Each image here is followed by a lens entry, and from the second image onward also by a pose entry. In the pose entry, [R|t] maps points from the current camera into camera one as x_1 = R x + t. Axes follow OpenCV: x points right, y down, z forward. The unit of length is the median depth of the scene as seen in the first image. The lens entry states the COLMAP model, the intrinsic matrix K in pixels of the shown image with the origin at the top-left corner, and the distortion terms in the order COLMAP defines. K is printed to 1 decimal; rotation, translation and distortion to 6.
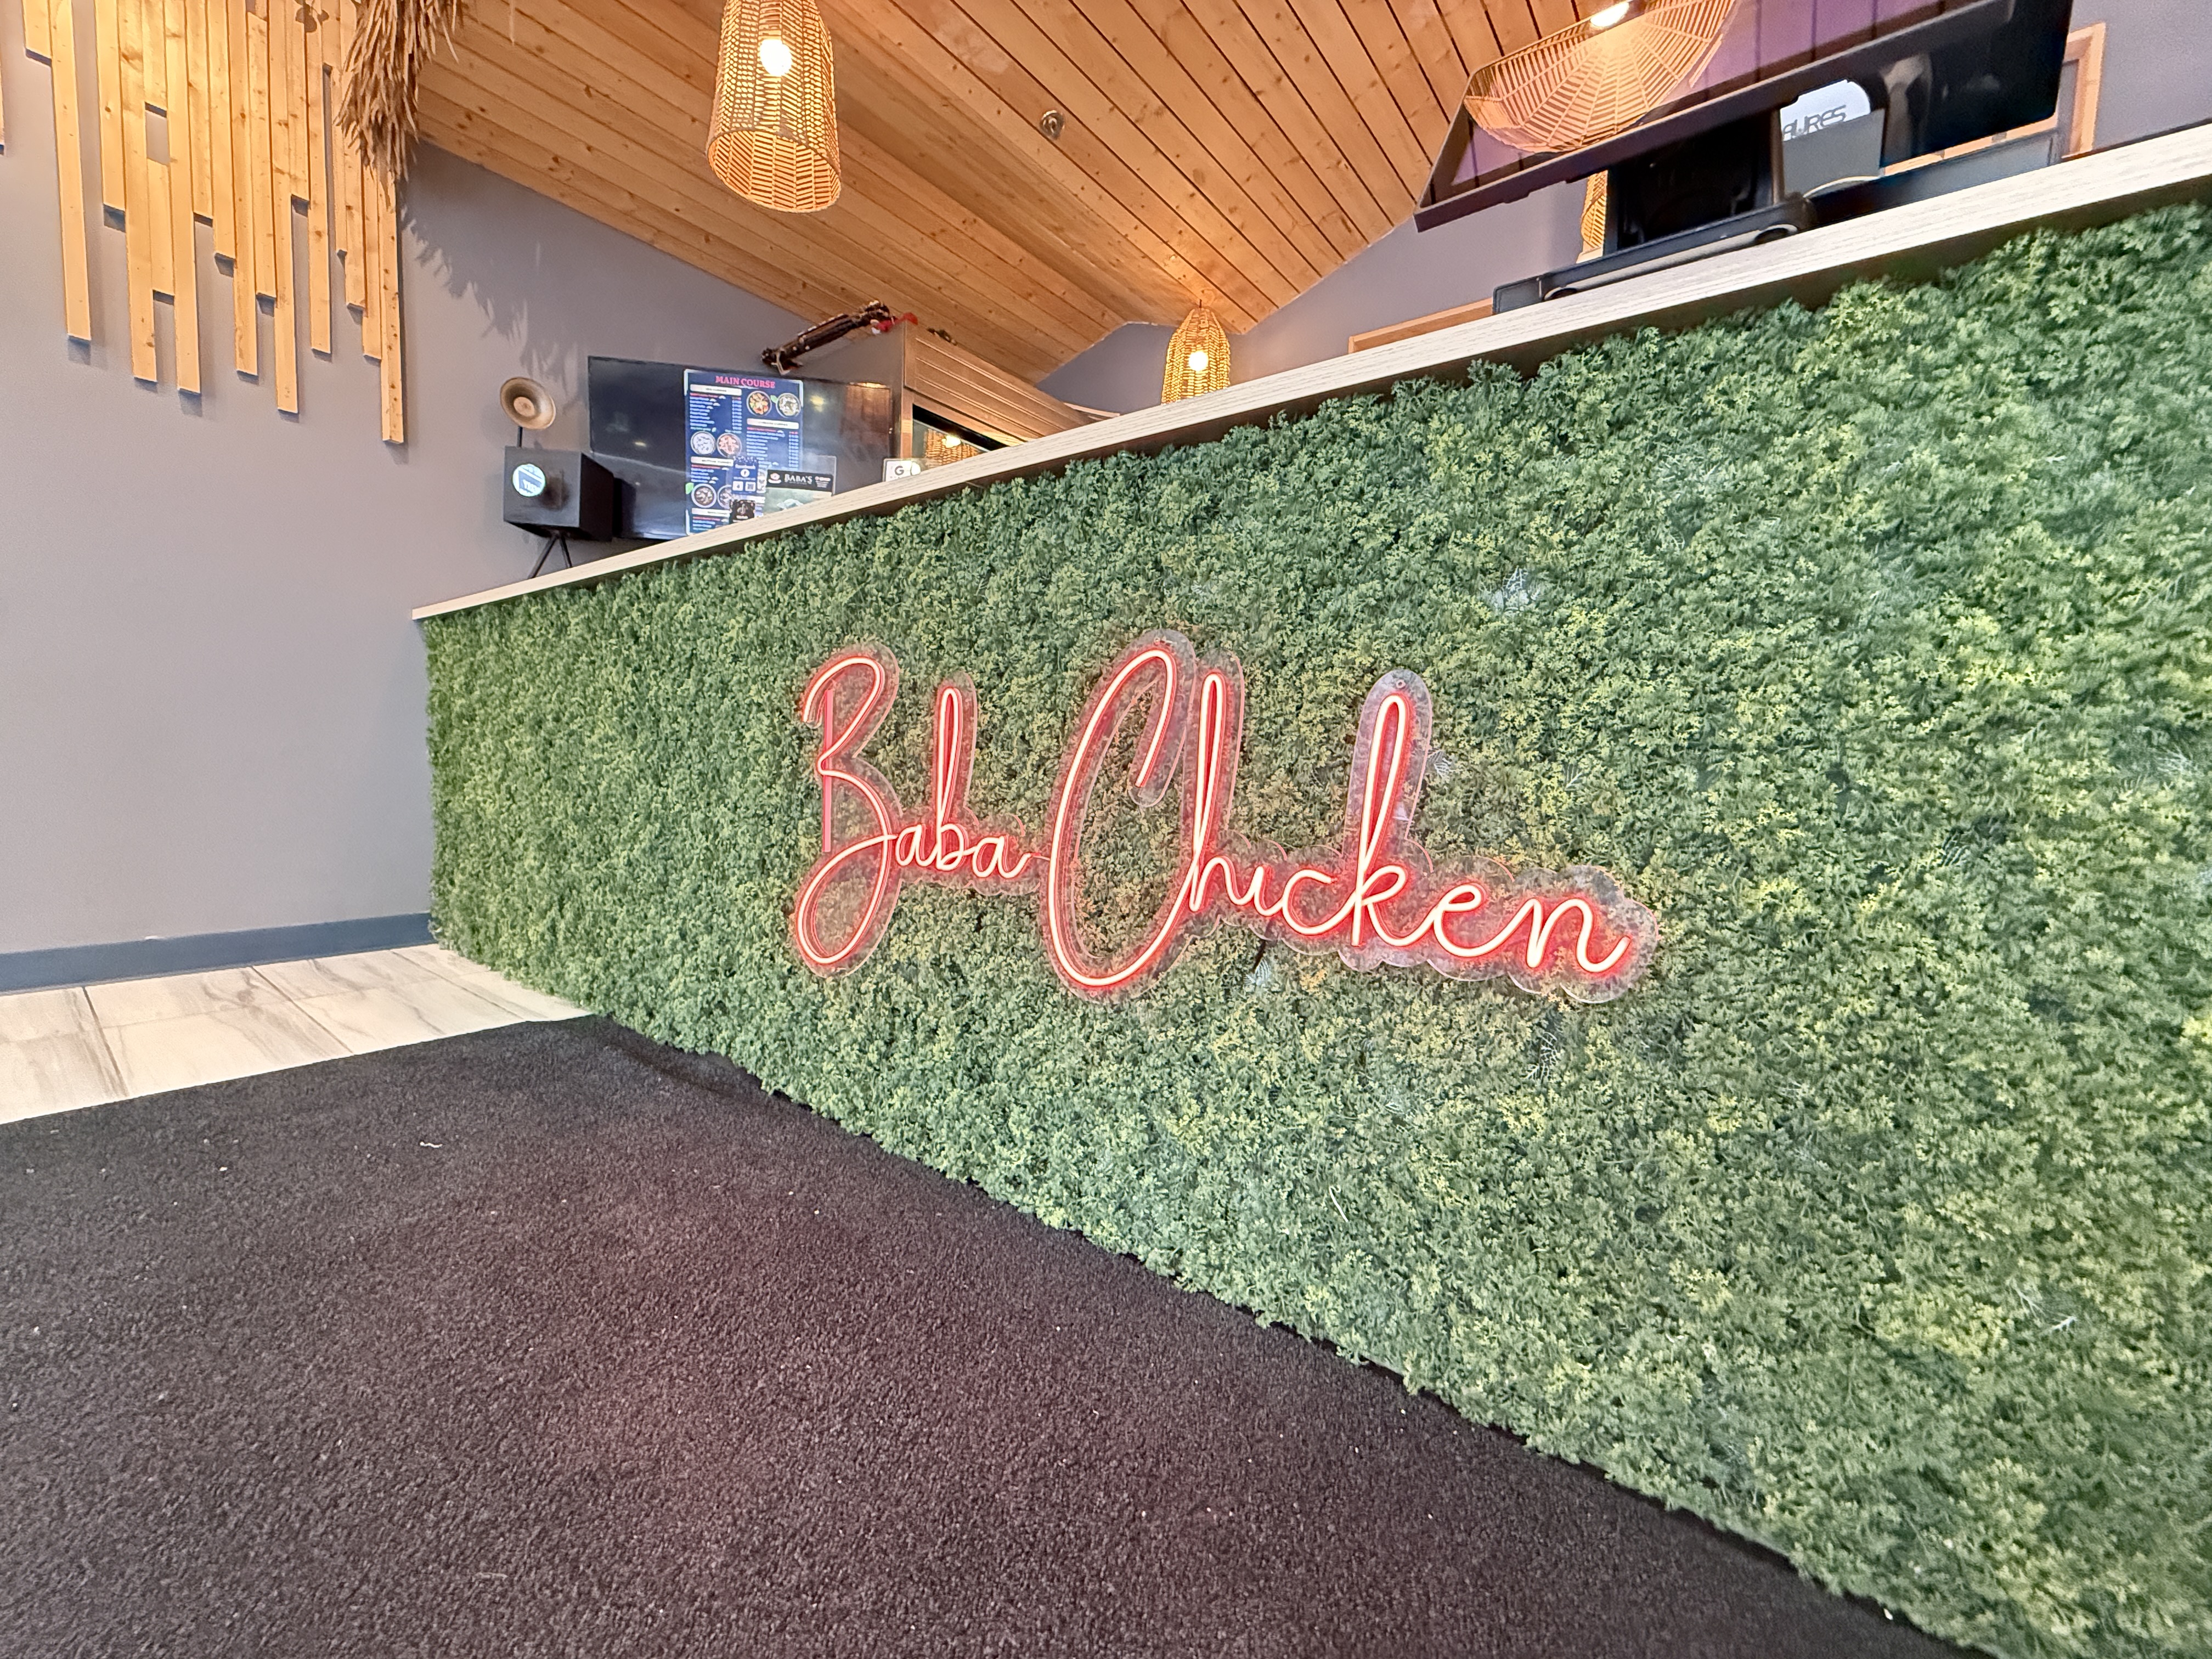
lens RADIAL K [[878.6, 0, 1098.2], [0, 878.6, 826.4], [0, 0, 1]] dist [-0.000728, -0.000707]
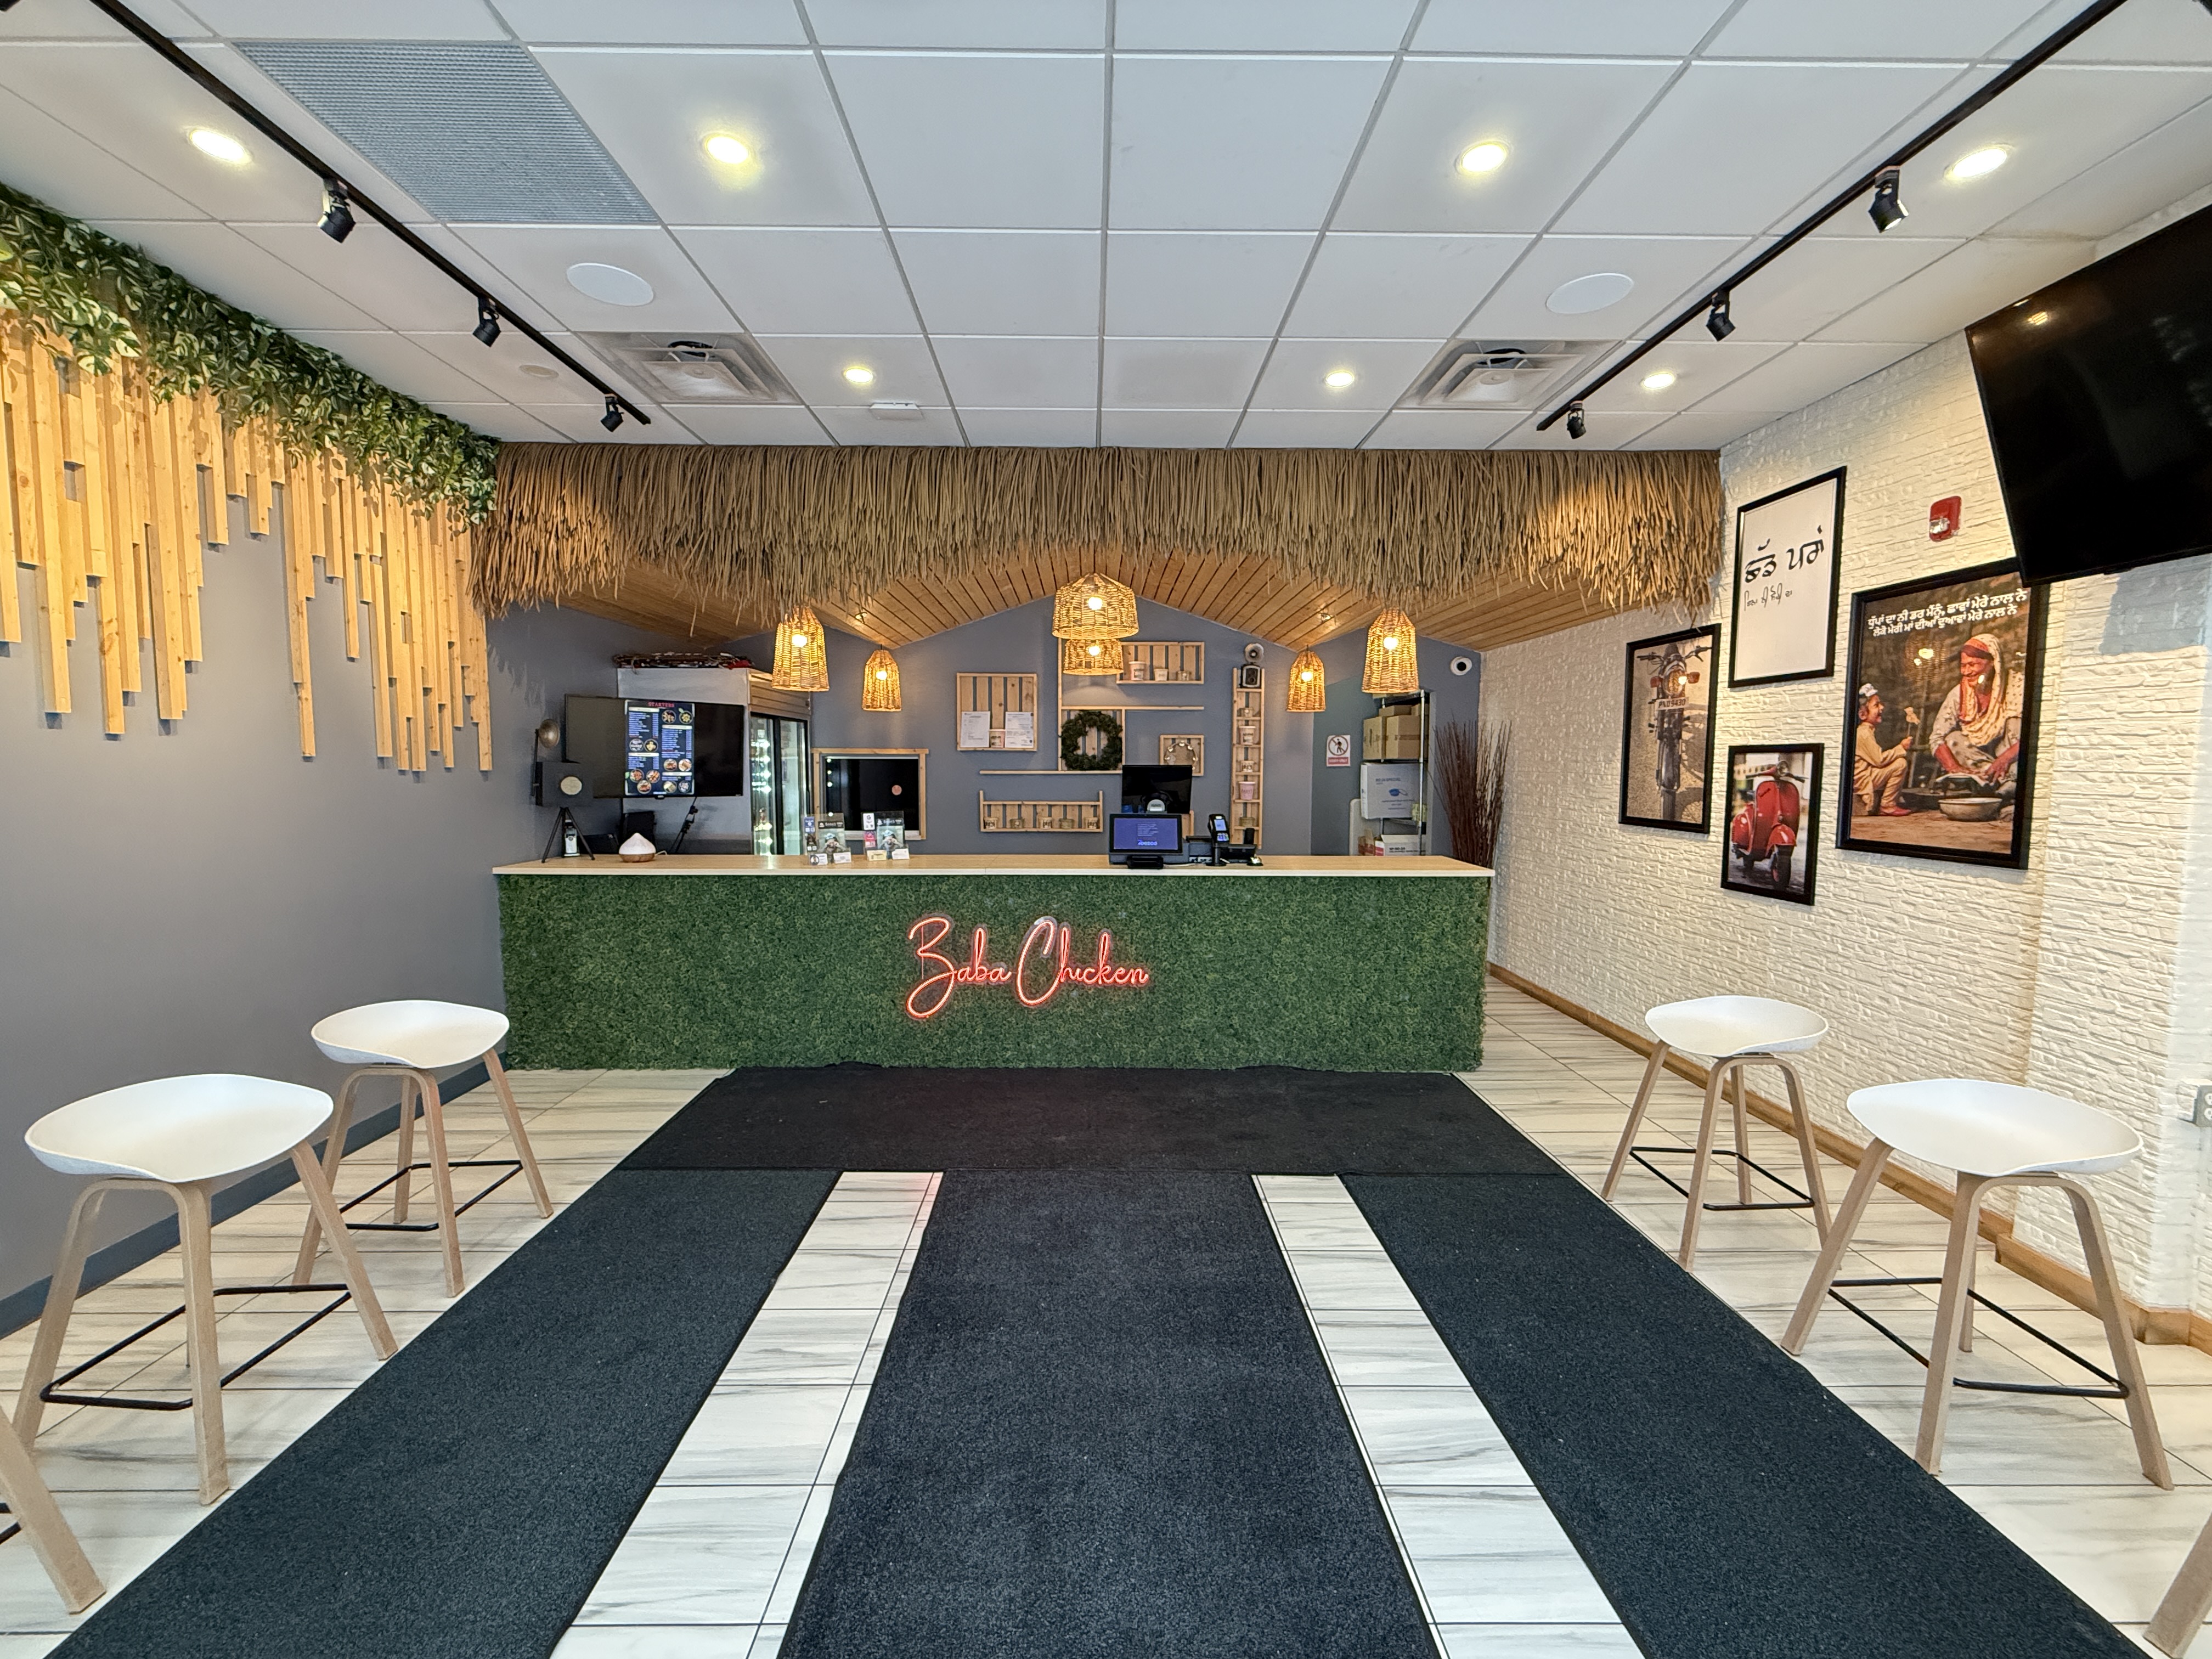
lens RADIAL K [[878.6, 0, 1098.2], [0, 878.6, 826.4], [0, 0, 1]] dist [-0.000728, -0.000707]
pose [[0.779521, -0.073755, 0.622018, -1.335560], [0.065496, 0.997197, 0.036161, -0.453526], [-0.622942, 0.012552, 0.782167, -1.405681]]
